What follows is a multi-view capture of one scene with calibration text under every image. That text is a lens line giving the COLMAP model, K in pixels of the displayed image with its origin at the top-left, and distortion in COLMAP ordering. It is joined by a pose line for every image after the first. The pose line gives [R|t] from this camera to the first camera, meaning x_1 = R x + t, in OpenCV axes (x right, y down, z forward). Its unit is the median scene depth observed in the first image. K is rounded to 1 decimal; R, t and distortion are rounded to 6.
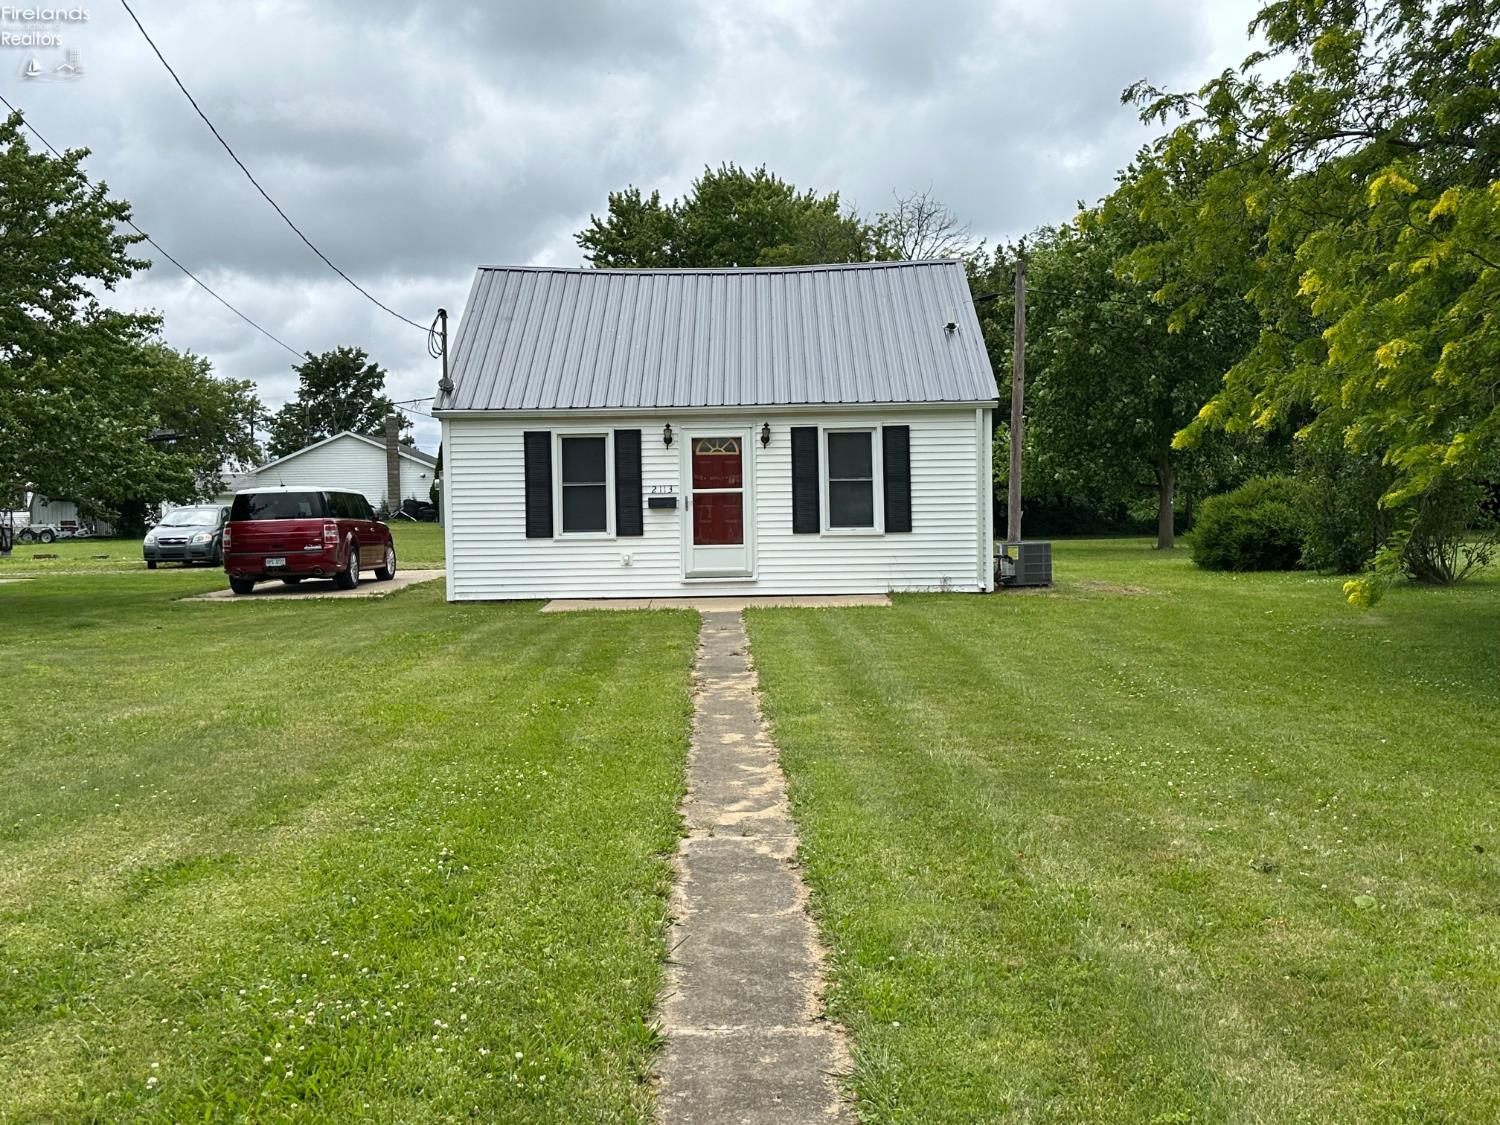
lens RADIAL K [[1587.9, 0, 760.0], [0, 1587.9, 559.2], [0, 0, 1]] dist [0.119046, 0.000000]
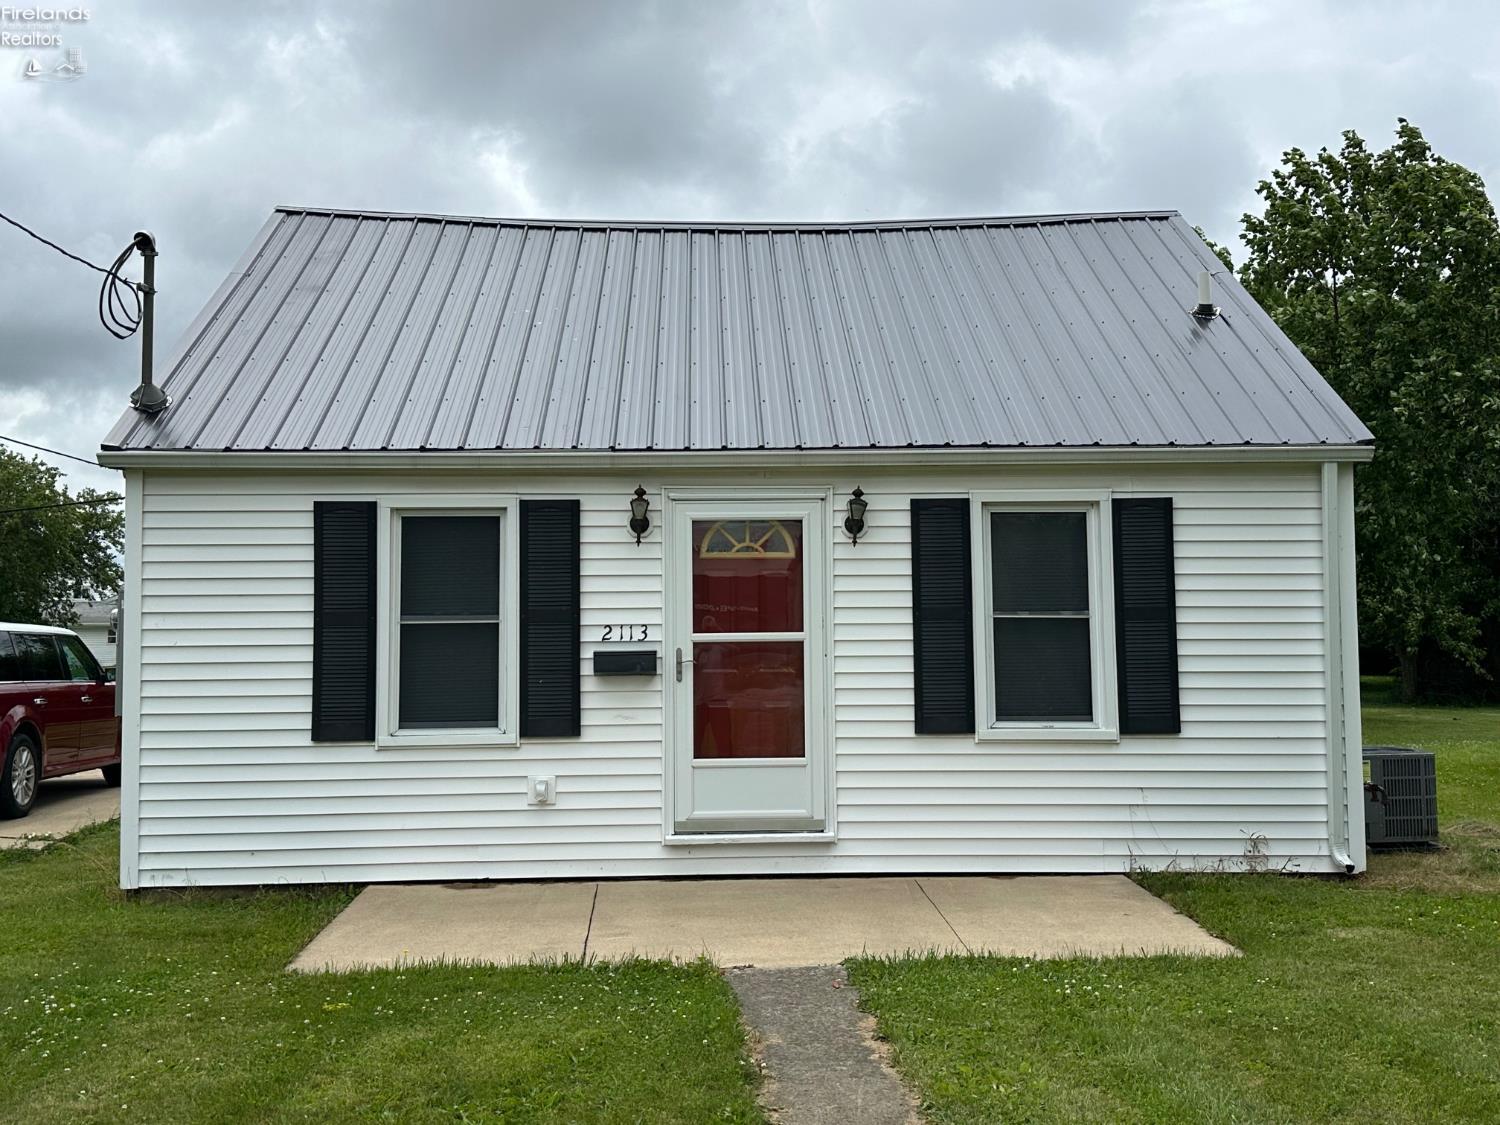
lens RADIAL K [[1587.9, 0, 743.2], [0, 1587.9, 555.1], [0, 0, 1]] dist [0.119046, 0.000000]
pose [[0.999466, 0.010844, 0.030818, -0.042298], [-0.008157, 0.996259, -0.086034, -0.027626], [-0.031636, 0.085737, 0.995815, 0.549729]]
